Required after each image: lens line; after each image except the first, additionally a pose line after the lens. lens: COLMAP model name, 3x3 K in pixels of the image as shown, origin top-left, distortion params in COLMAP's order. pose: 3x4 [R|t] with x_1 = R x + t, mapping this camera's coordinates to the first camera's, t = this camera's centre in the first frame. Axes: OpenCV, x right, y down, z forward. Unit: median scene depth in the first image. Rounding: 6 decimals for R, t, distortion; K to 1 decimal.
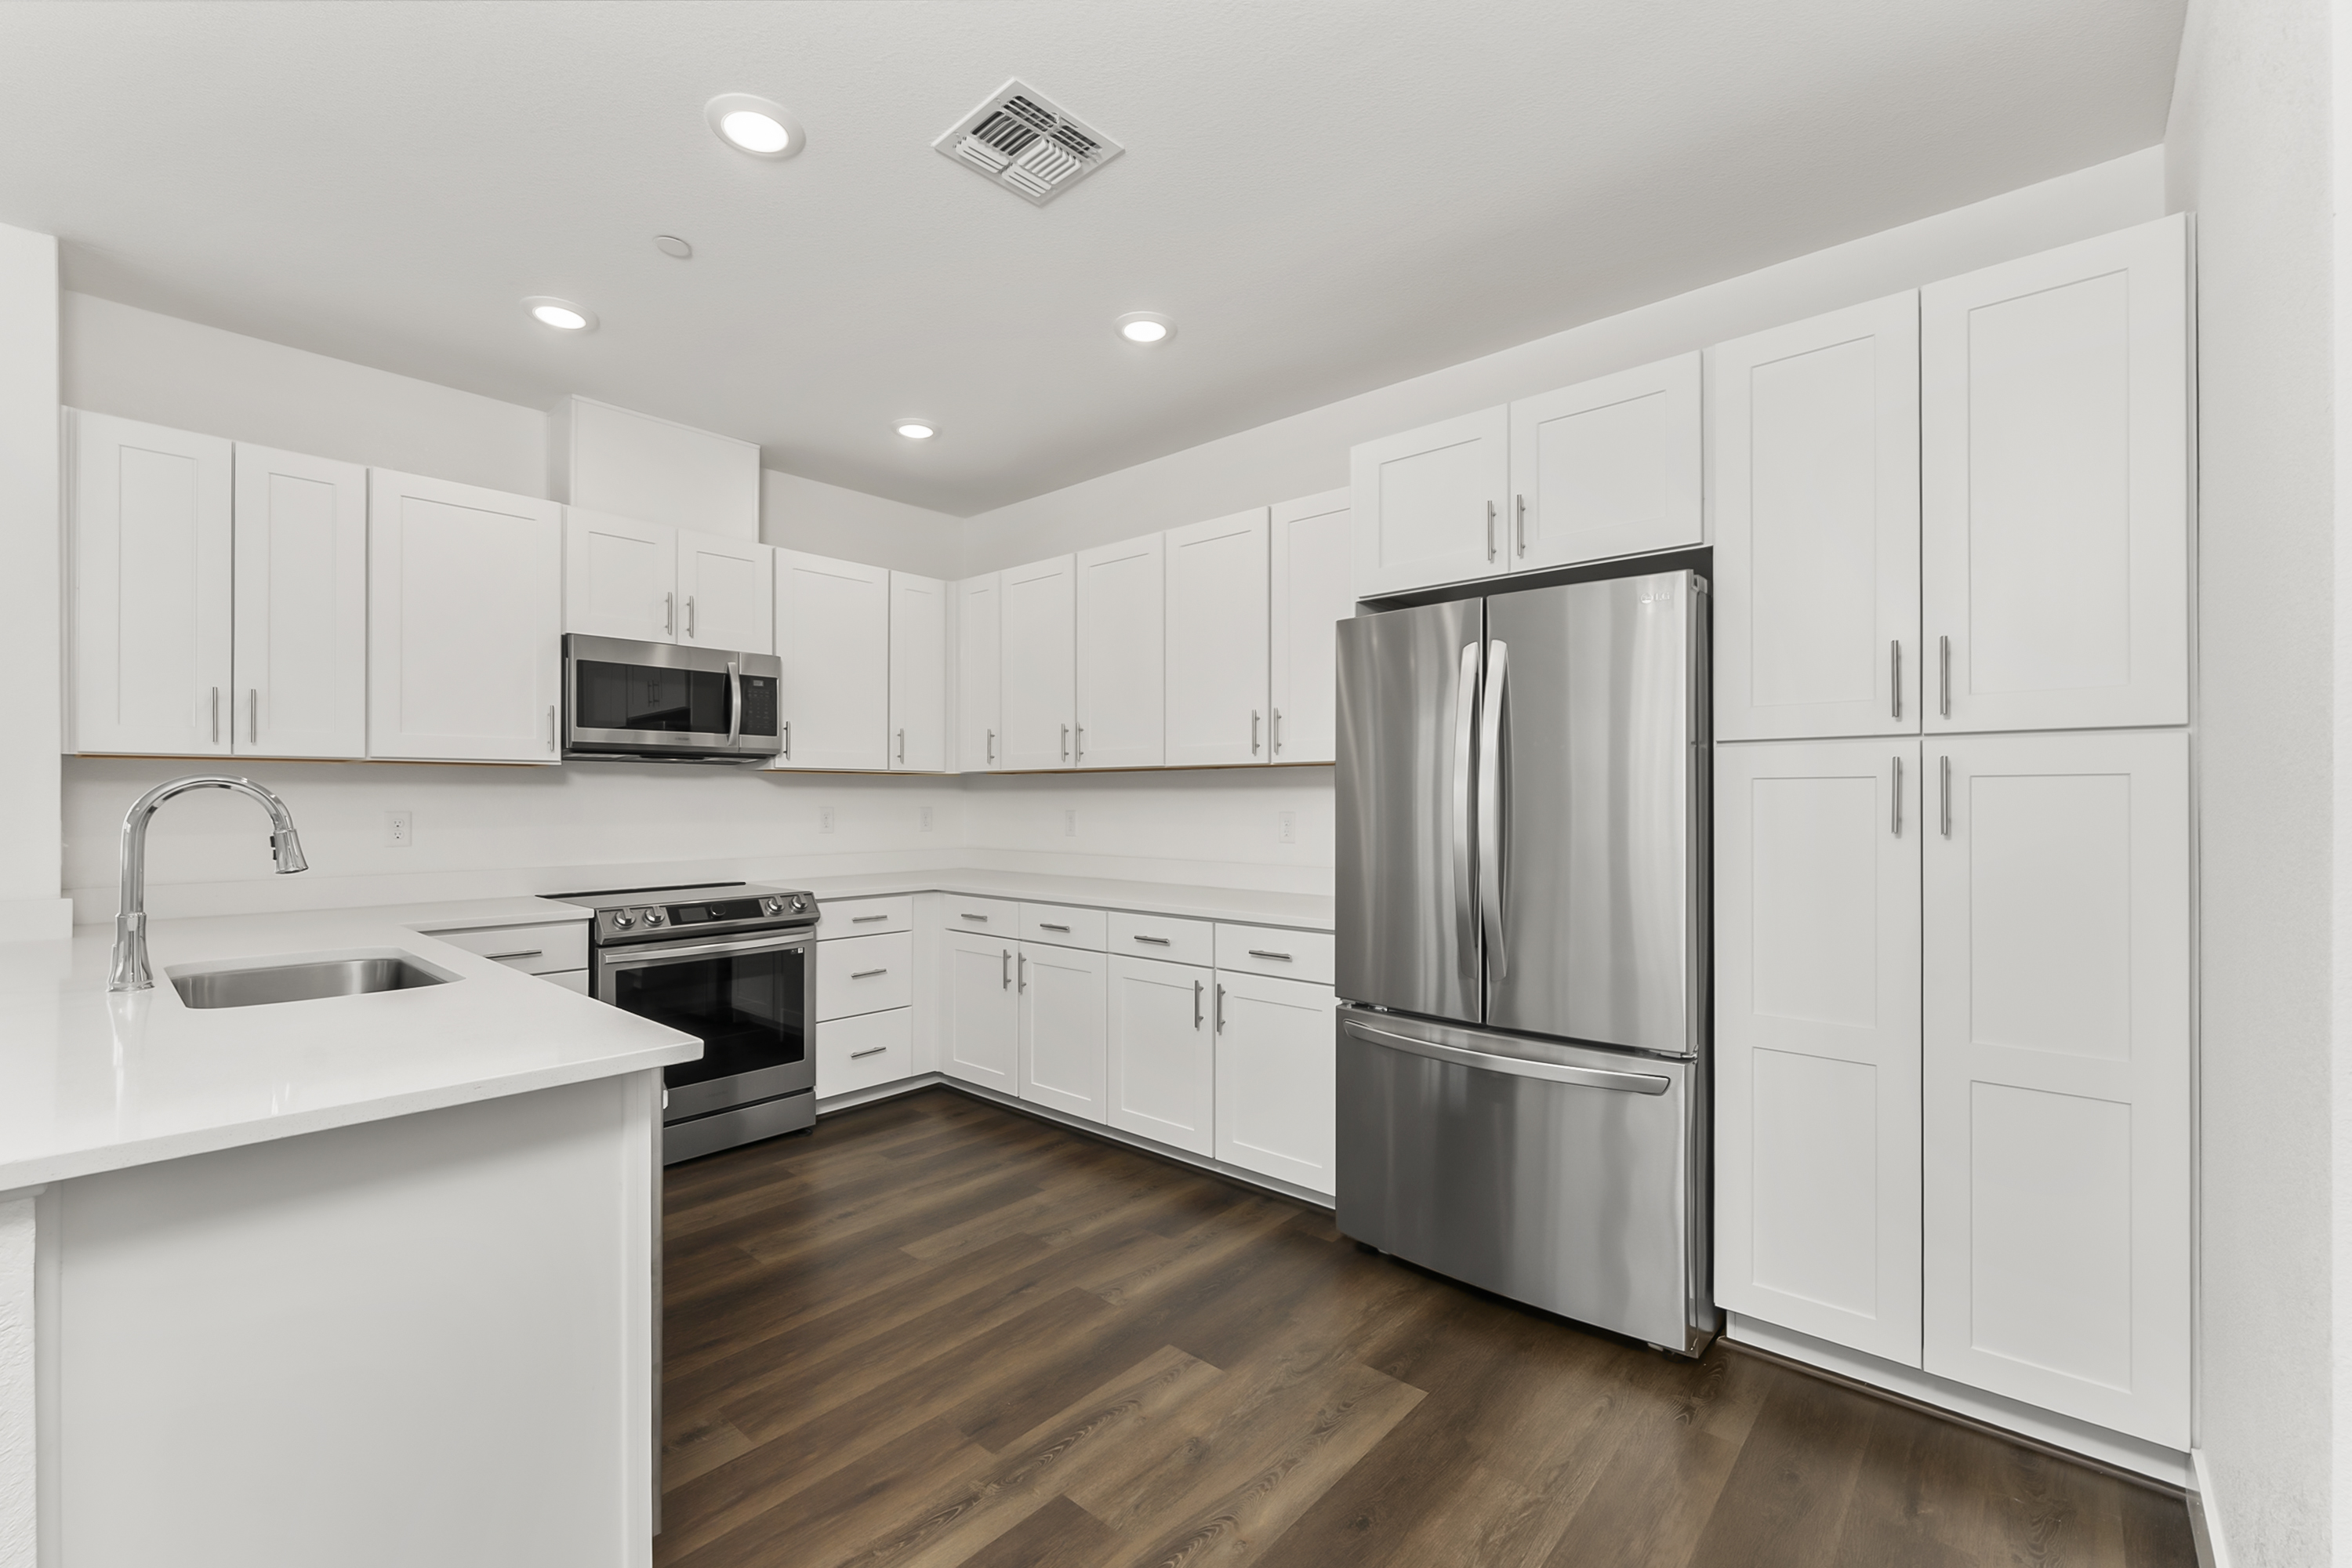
lens RADIAL K [[1001.4, 0, 1171.3], [0, 1001.4, 784.3], [0, 0, 1]] dist [-0.001800, -0.000479]
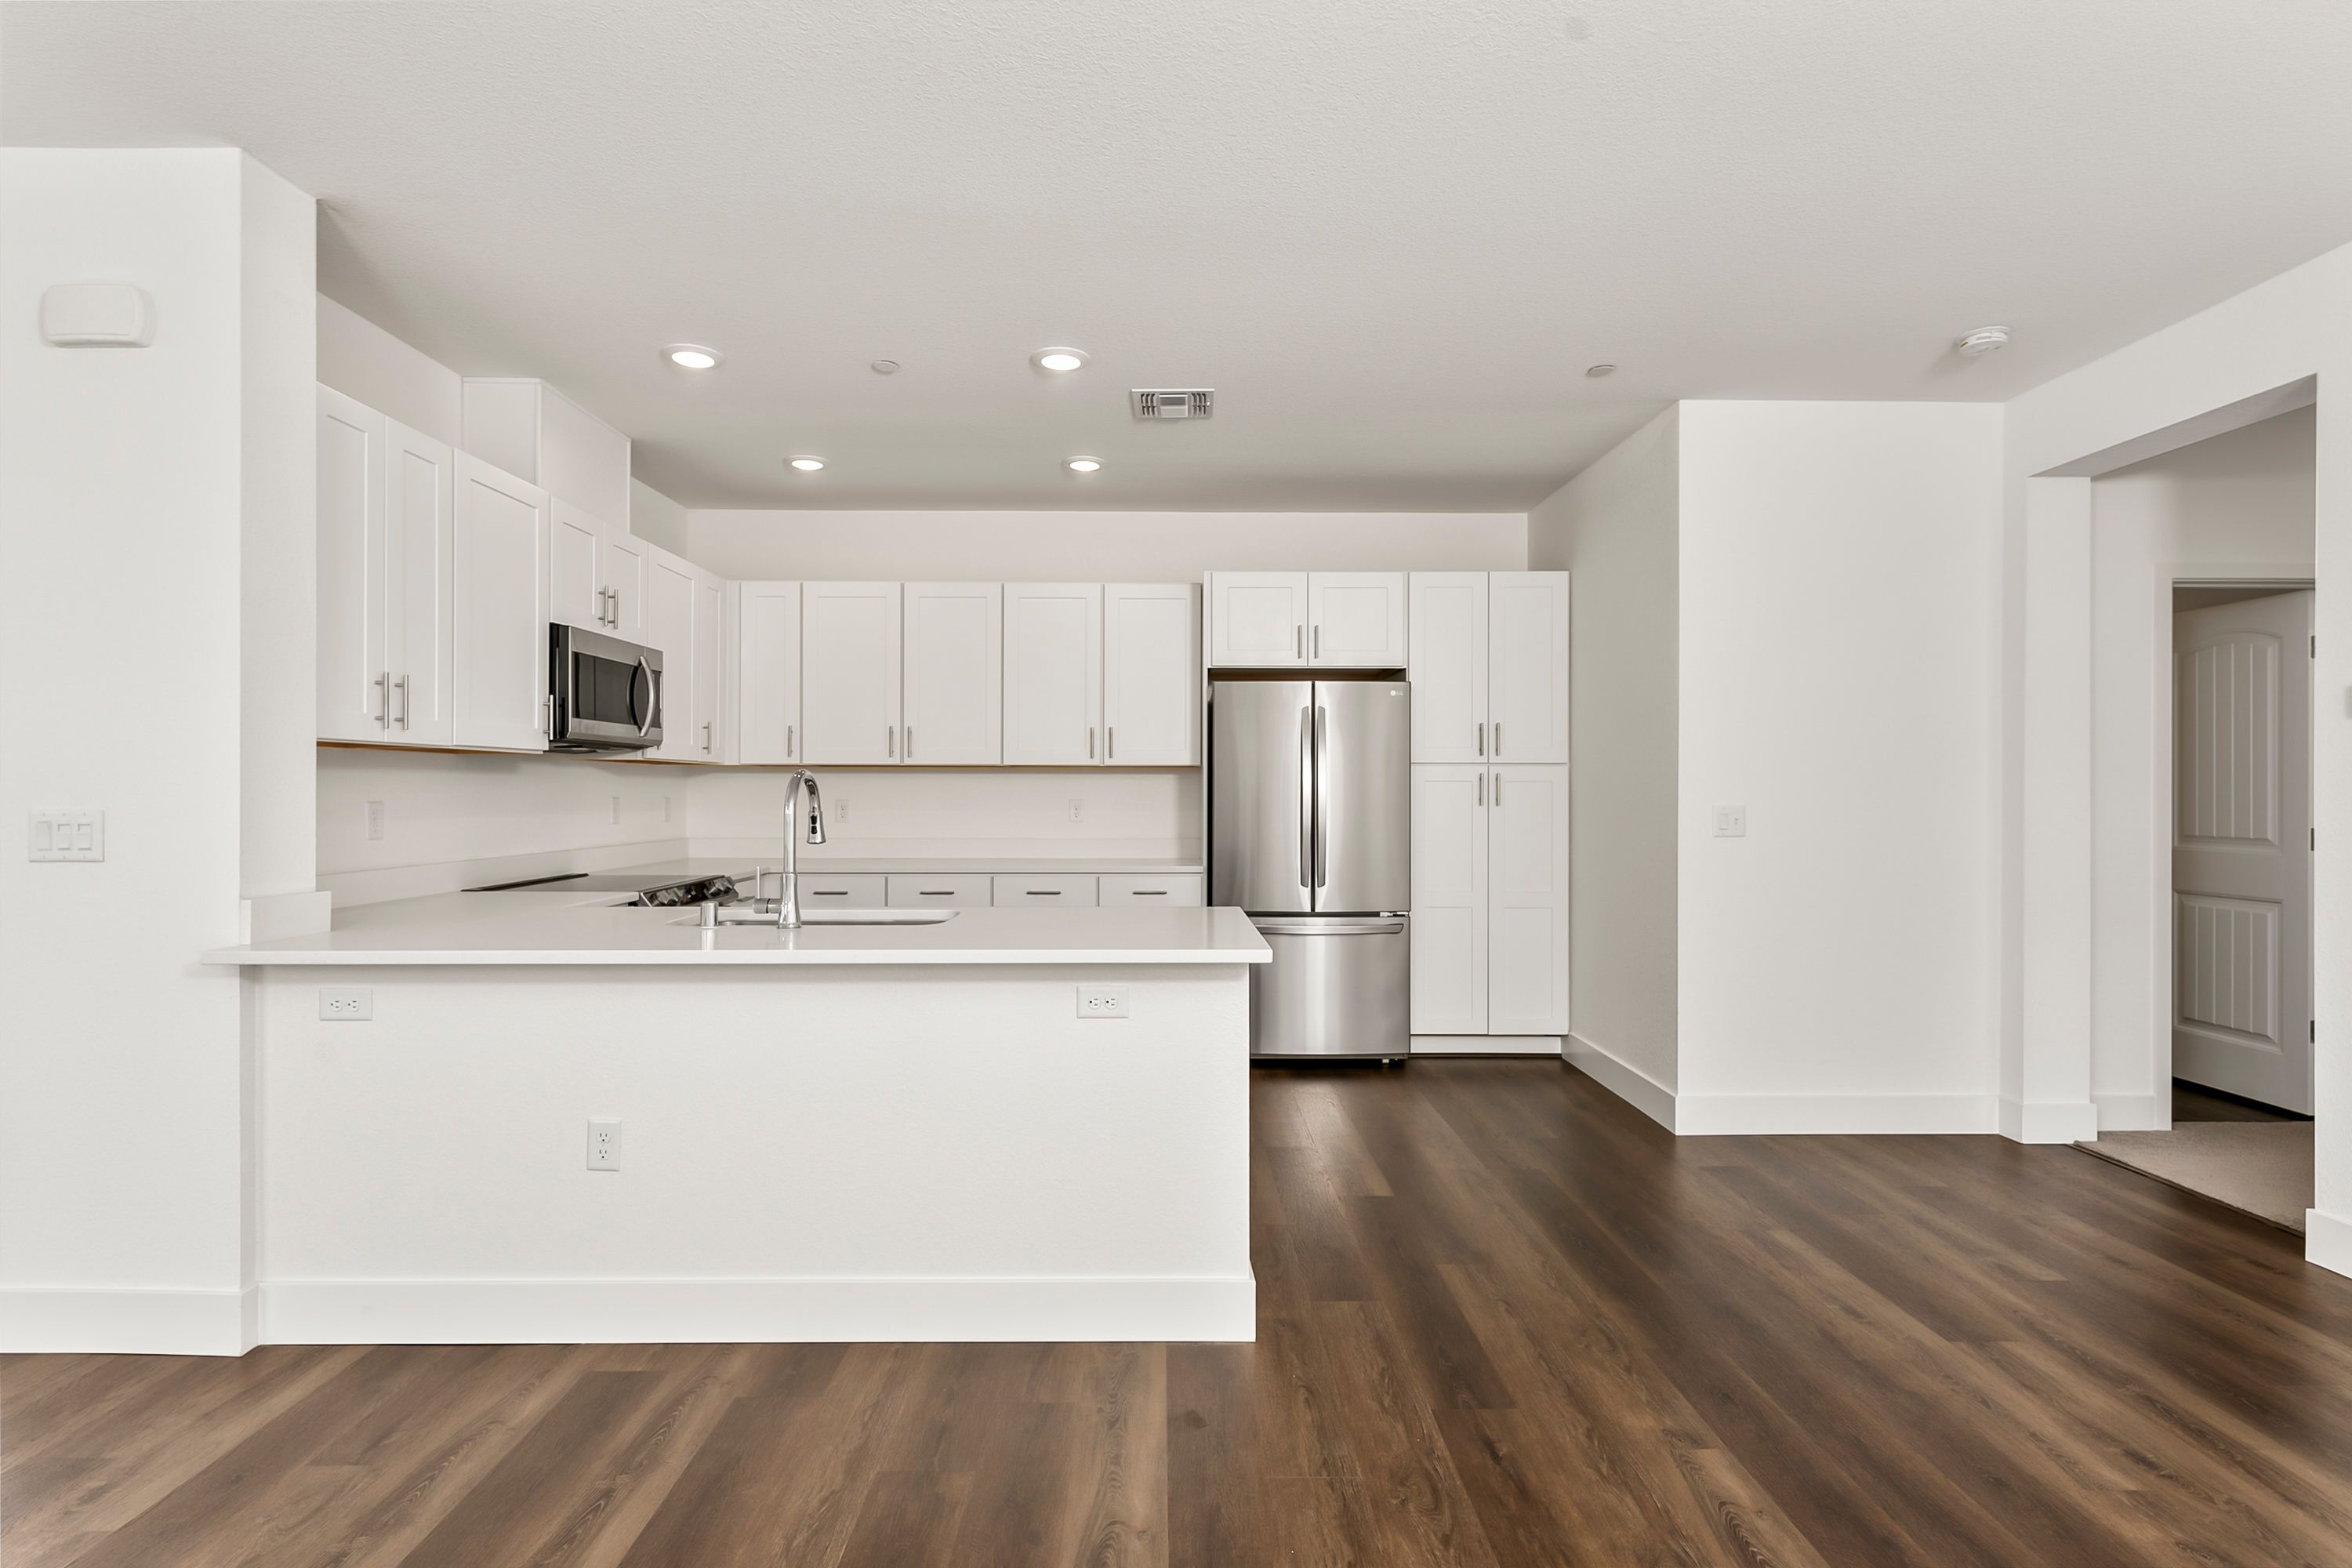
lens RADIAL K [[1130.0, 0, 1201.0], [0, 1130.0, 790.6], [0, 0, 1]] dist [0.000933, 0.000633]
pose [[0.721531, 0.000664, 0.692382, -0.971425], [-0.011952, 0.999862, 0.011497, -0.004574], [-0.692279, -0.016571, 0.721440, -0.279080]]
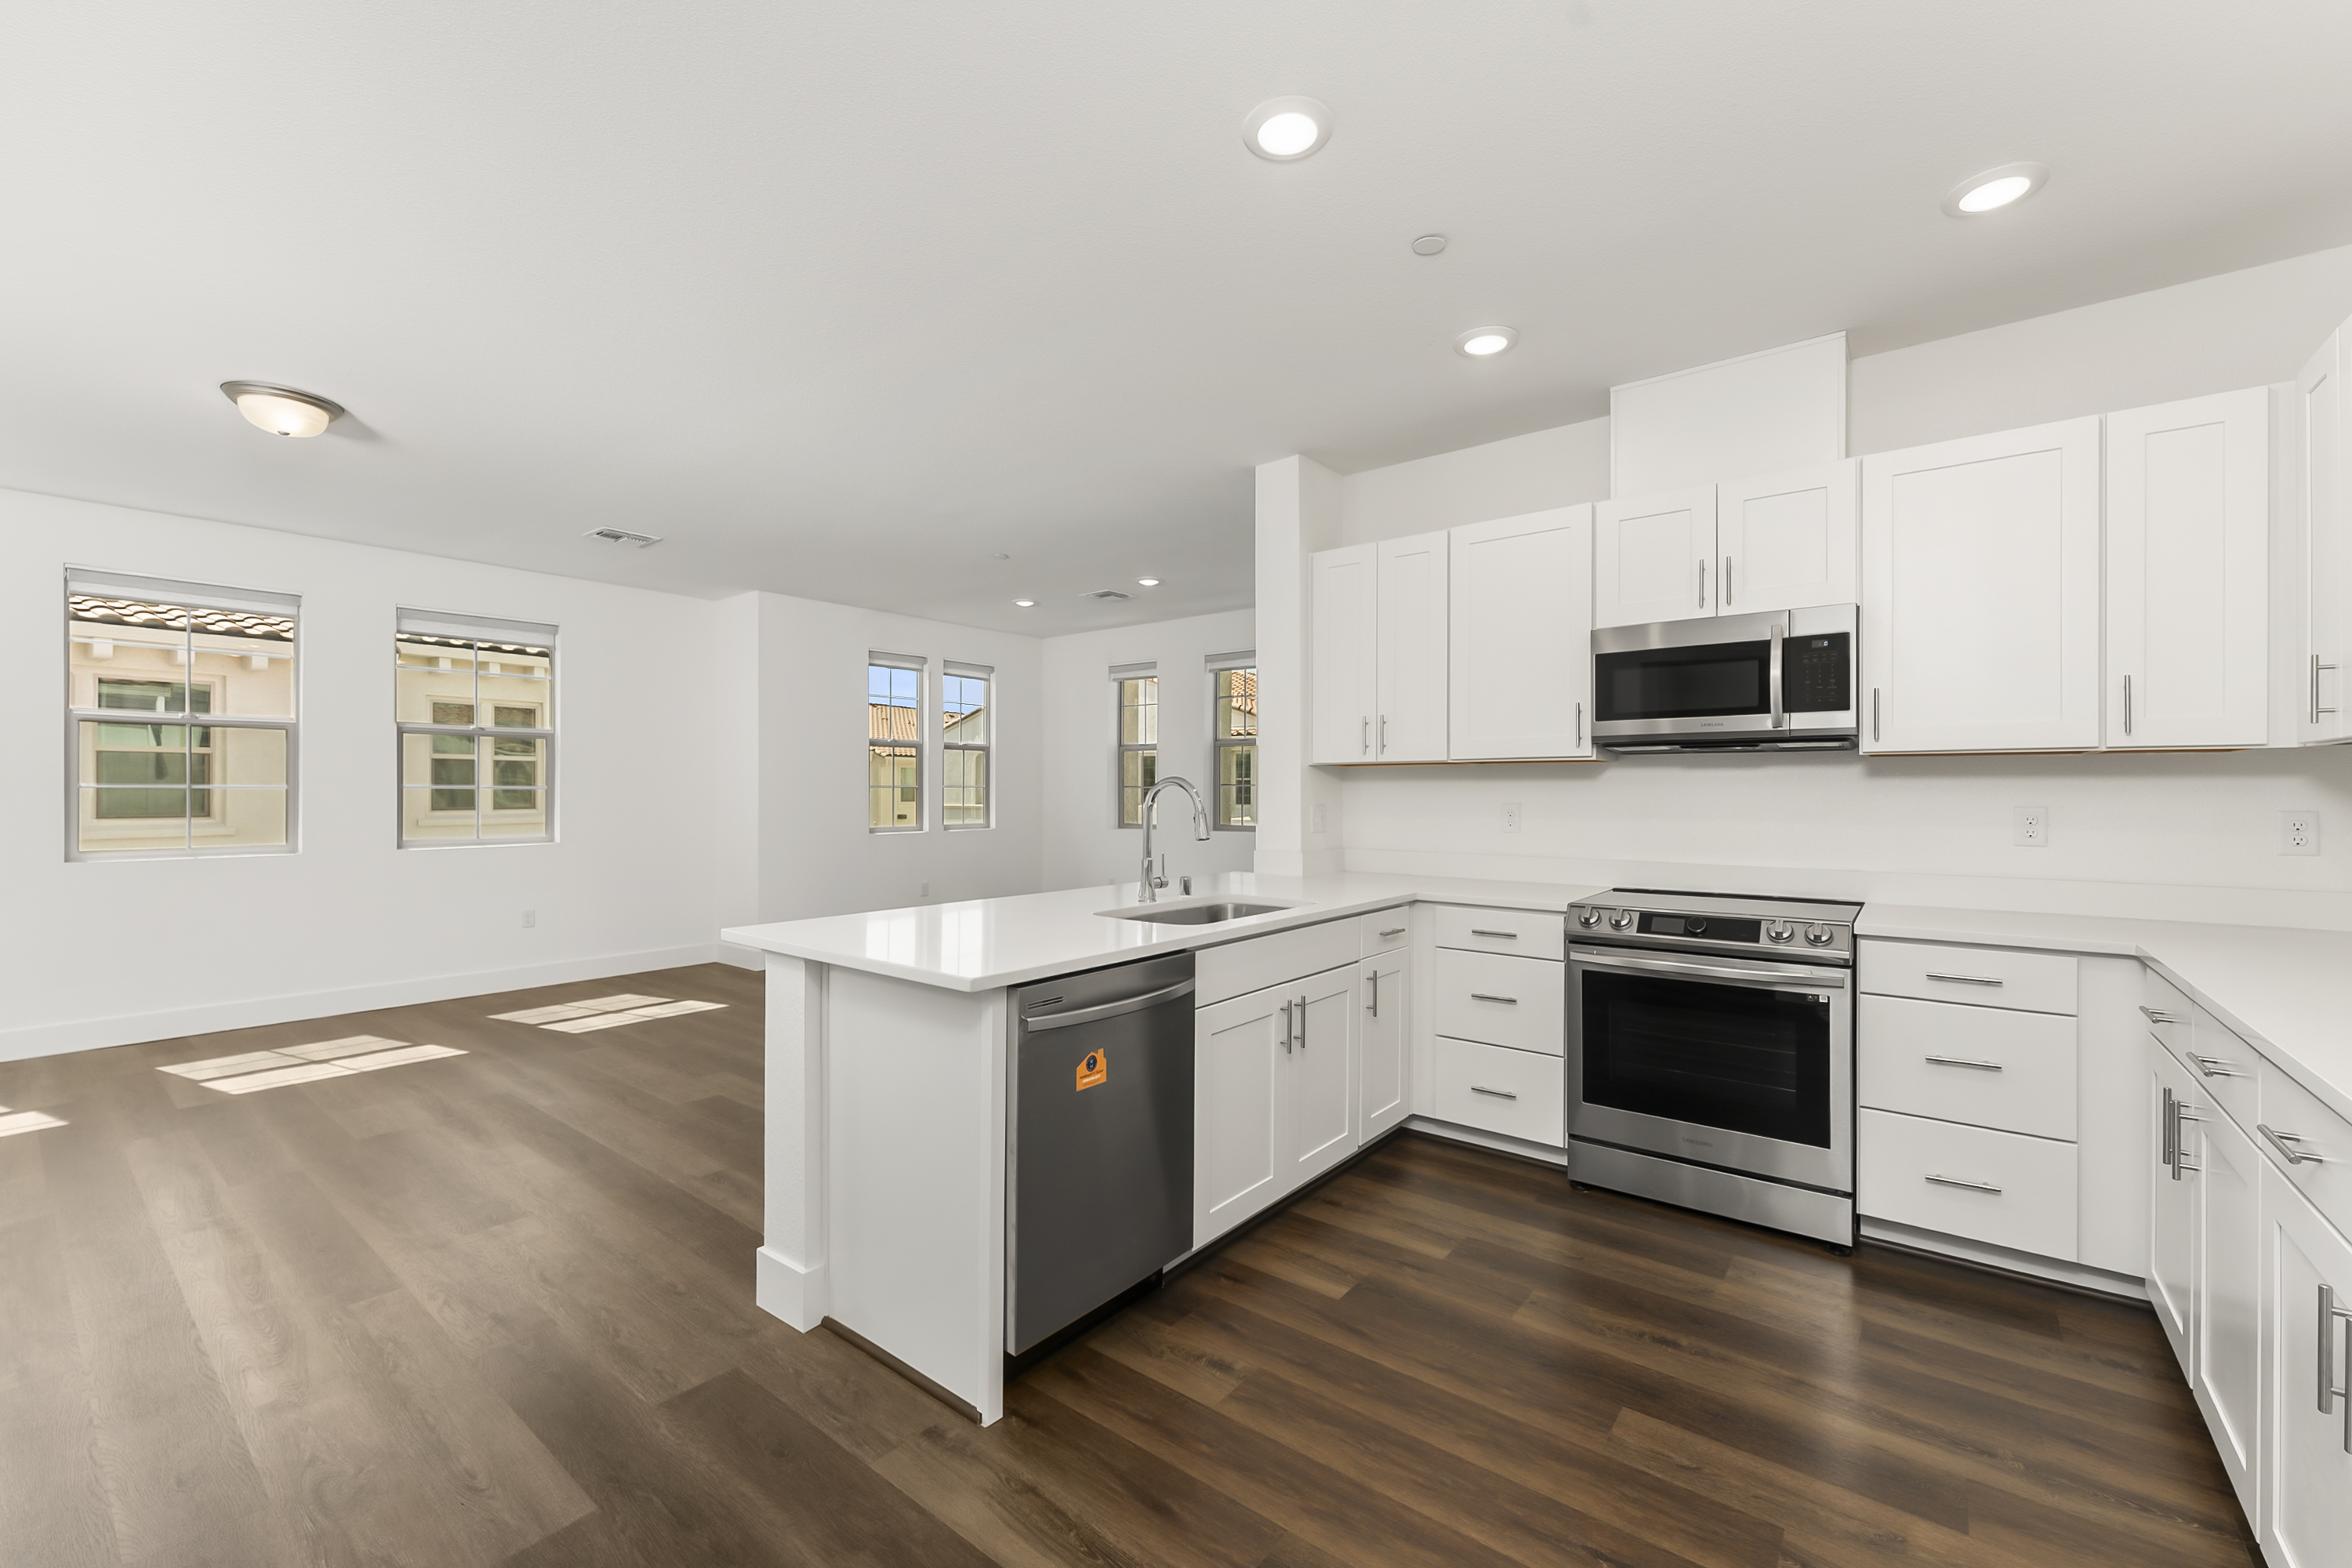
lens RADIAL K [[954.4, 0, 1163.7], [0, 954.4, 780.8], [0, 0, 1]] dist [-0.003532, 0.001276]
pose [[0.041681, -0.009678, -0.999084, 0.360261], [0.013354, 0.999869, -0.009128, 0.005102], [0.999042, -0.012962, 0.041804, 0.553489]]
